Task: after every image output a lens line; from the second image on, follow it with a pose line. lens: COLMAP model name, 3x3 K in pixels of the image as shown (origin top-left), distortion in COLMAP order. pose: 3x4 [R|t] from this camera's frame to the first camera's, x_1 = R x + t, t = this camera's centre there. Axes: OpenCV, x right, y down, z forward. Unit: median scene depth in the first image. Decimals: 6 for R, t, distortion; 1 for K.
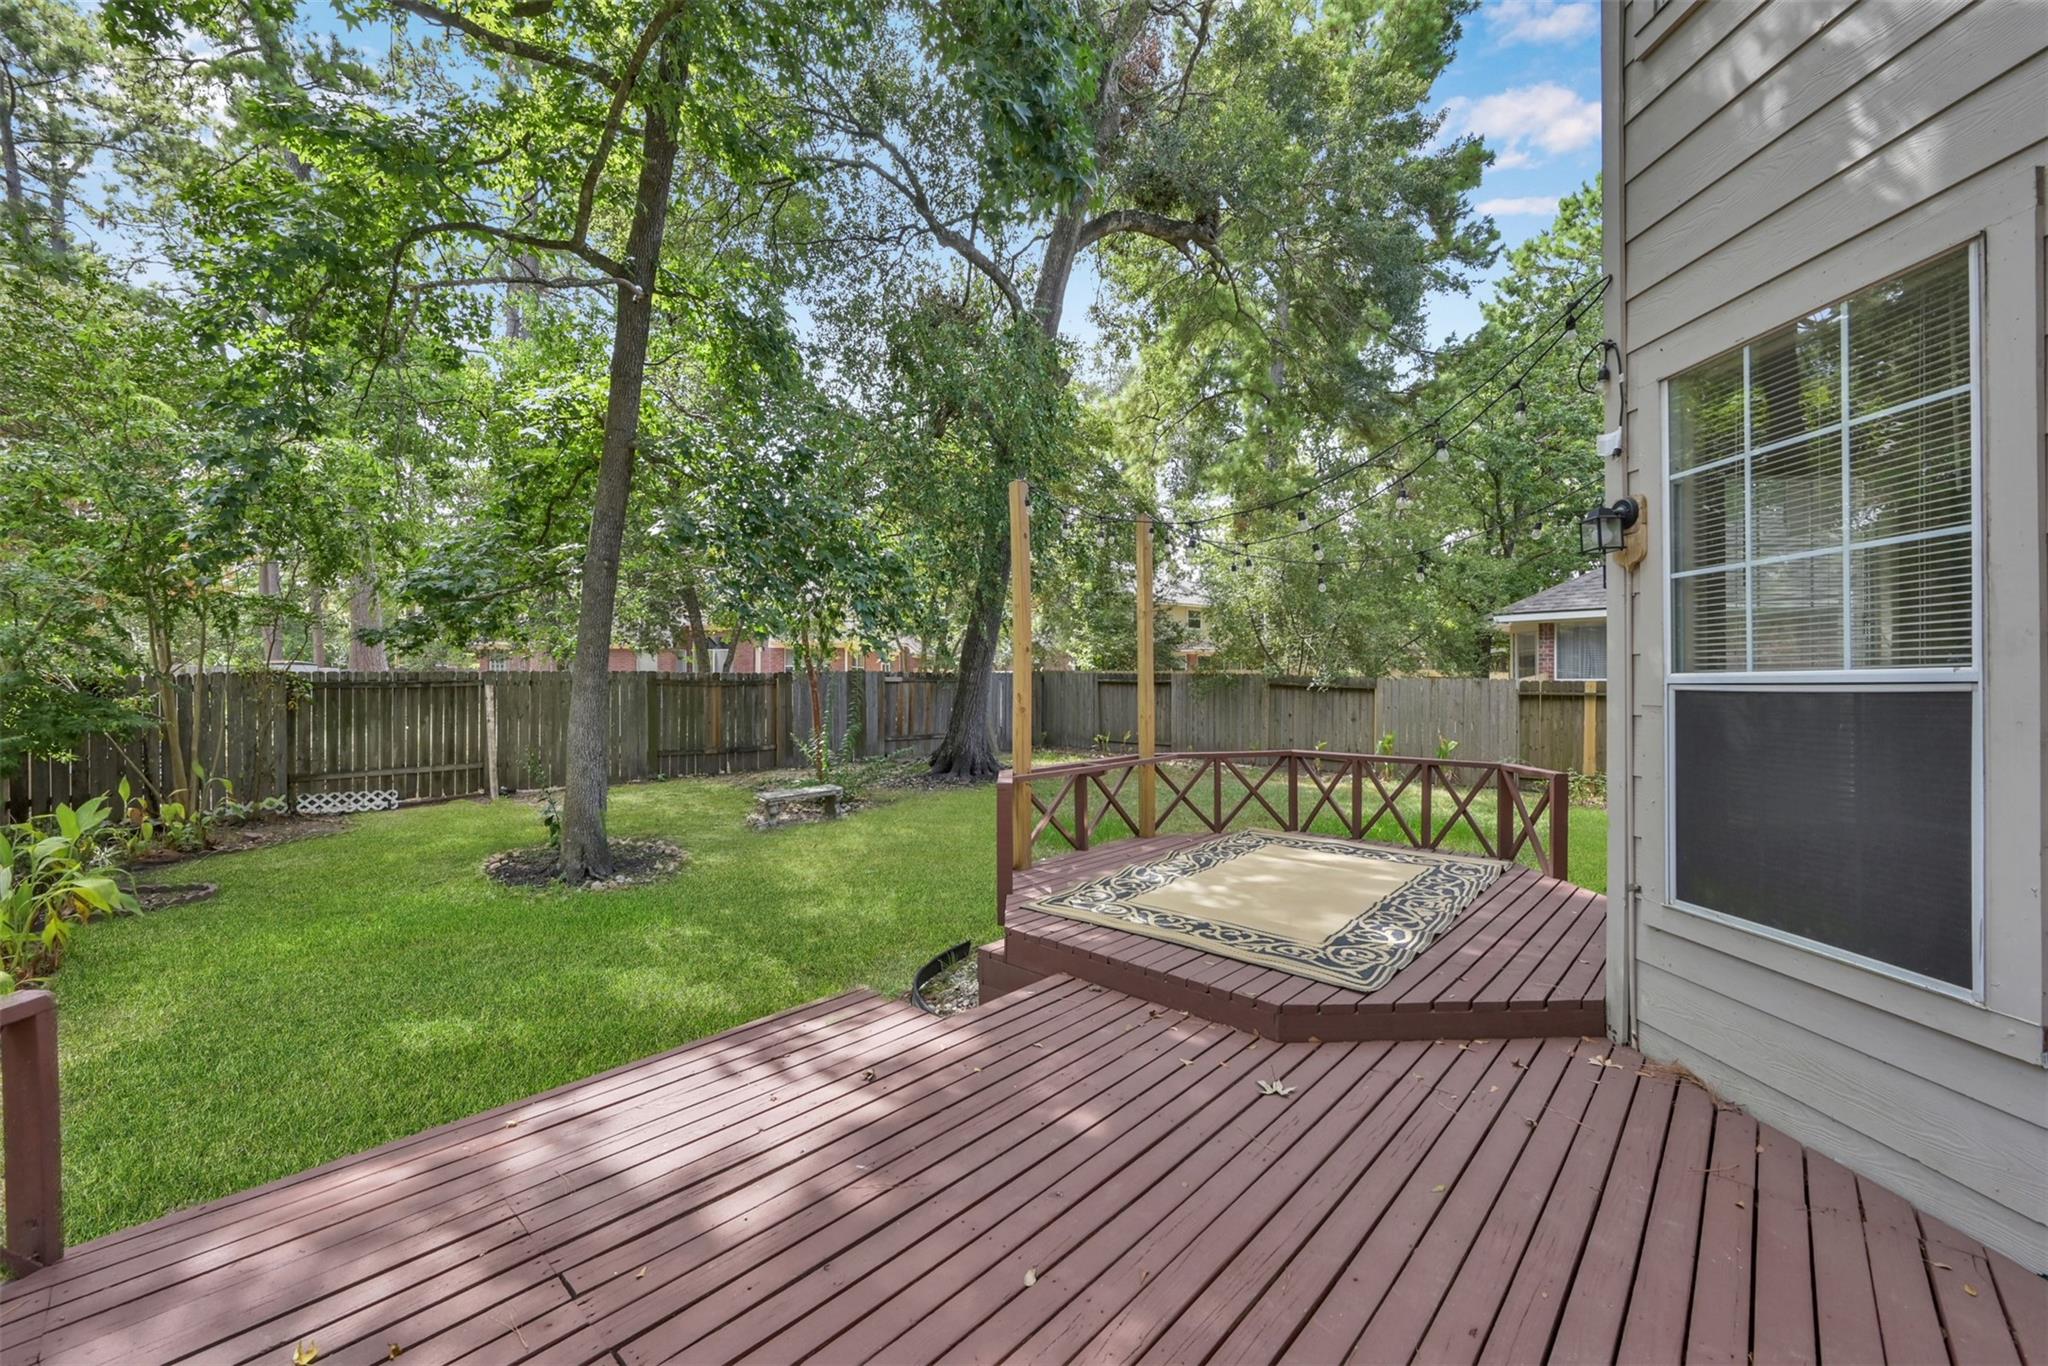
lens RADIAL K [[805.3, 0, 1022.0], [0, 805.3, 682.4], [0, 0, 1]] dist [0.010967, -0.000042]
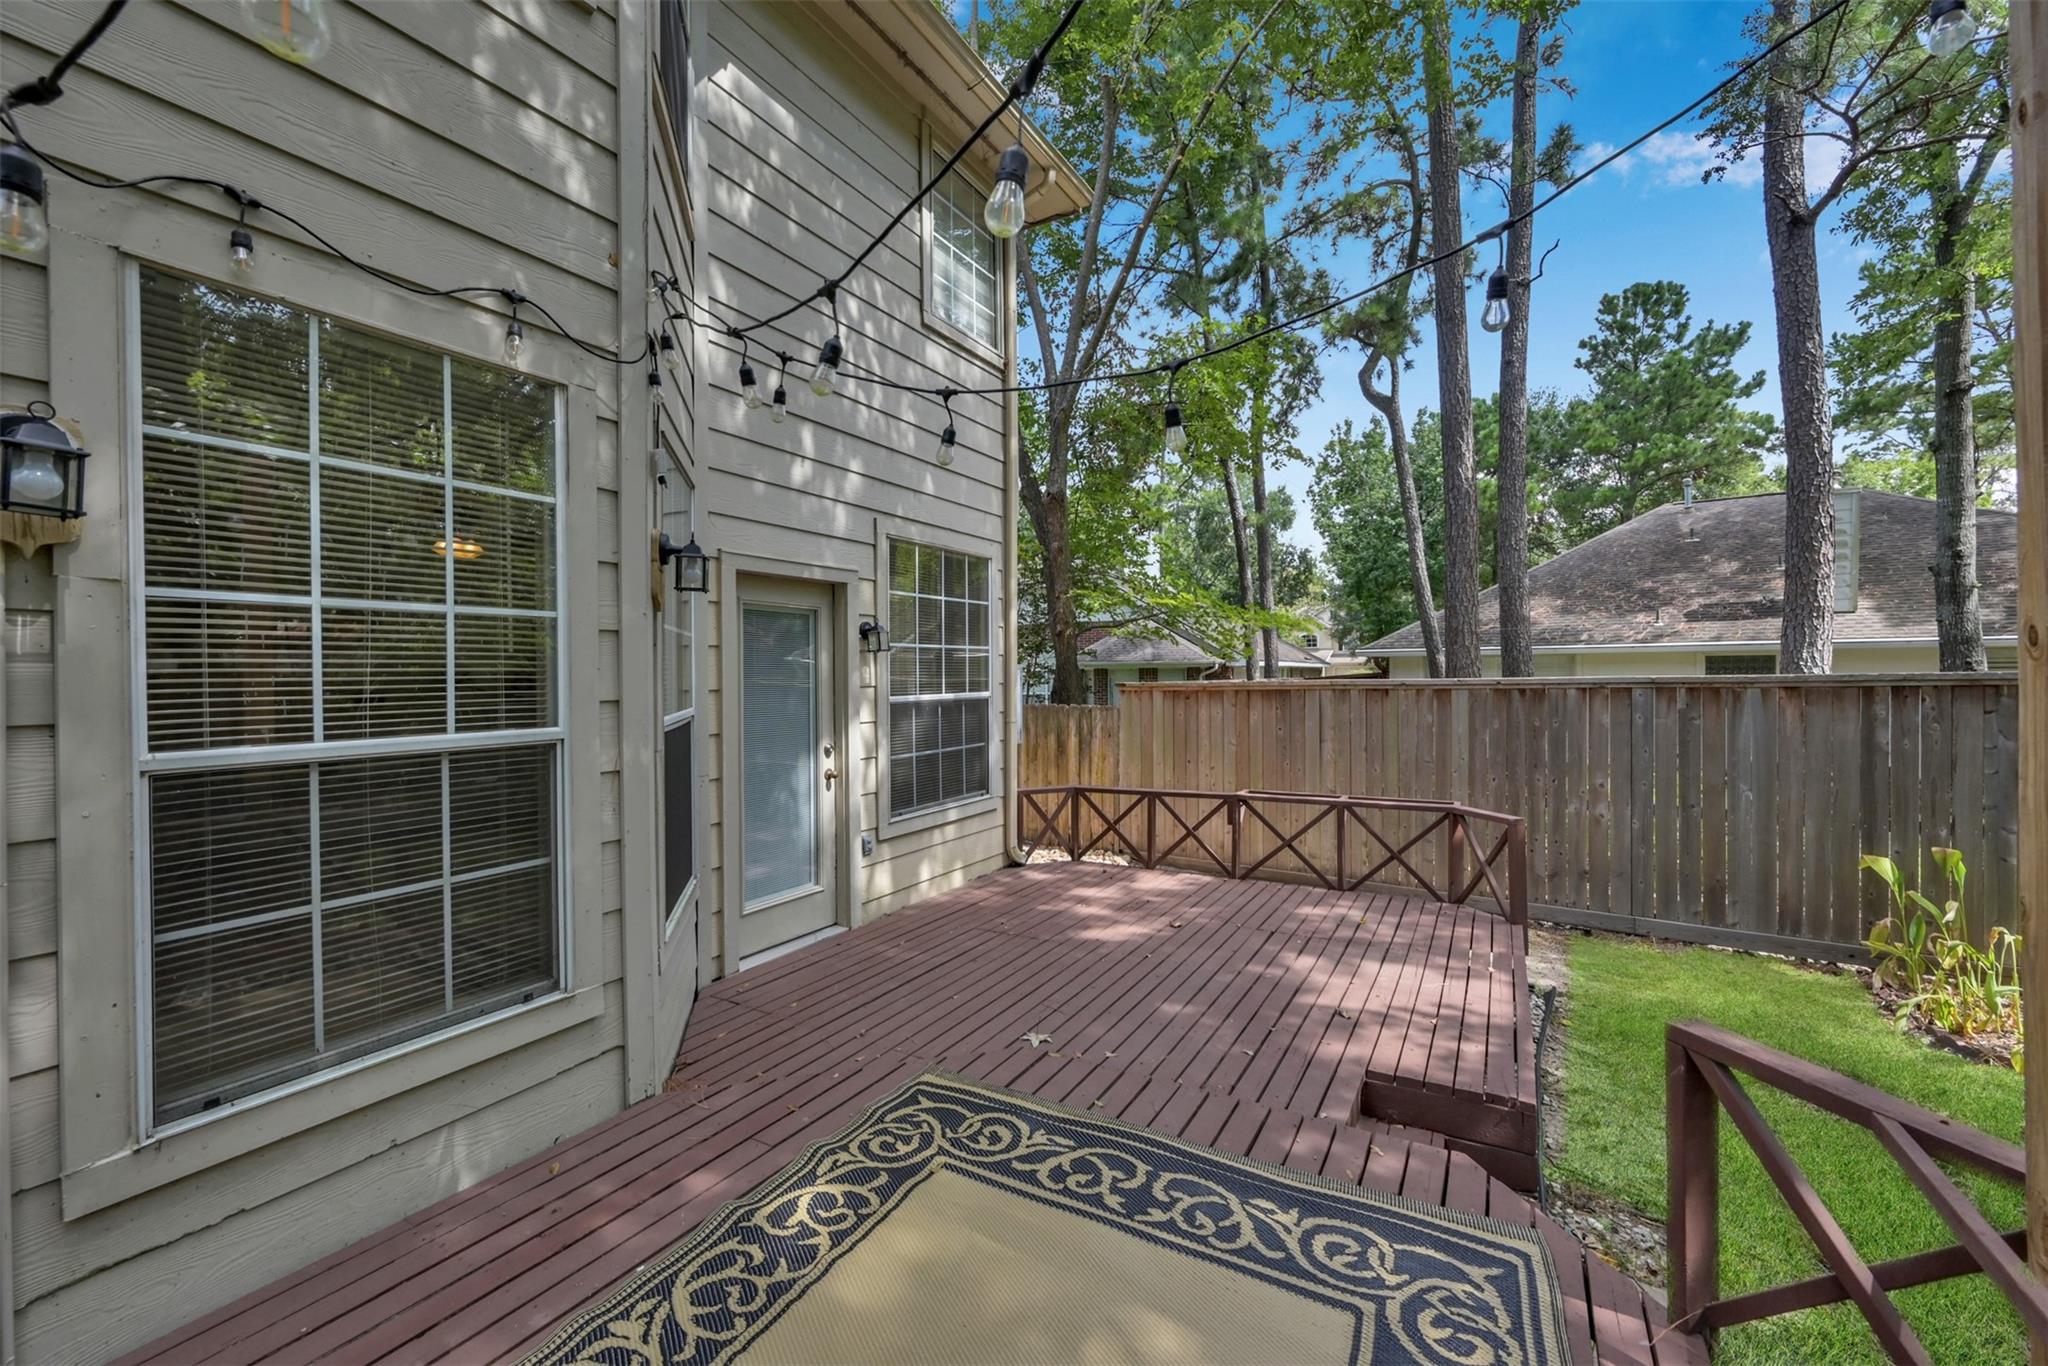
lens RADIAL K [[805.3, 0, 1012.8], [0, 805.3, 673.9], [0, 0, 1]] dist [0.010967, -0.000042]
pose [[-0.978913, 0.009608, -0.204053, 0.504332], [0.010070, 0.999949, -0.001224, -0.049471], [0.204031, -0.003252, -0.978959, 1.860244]]
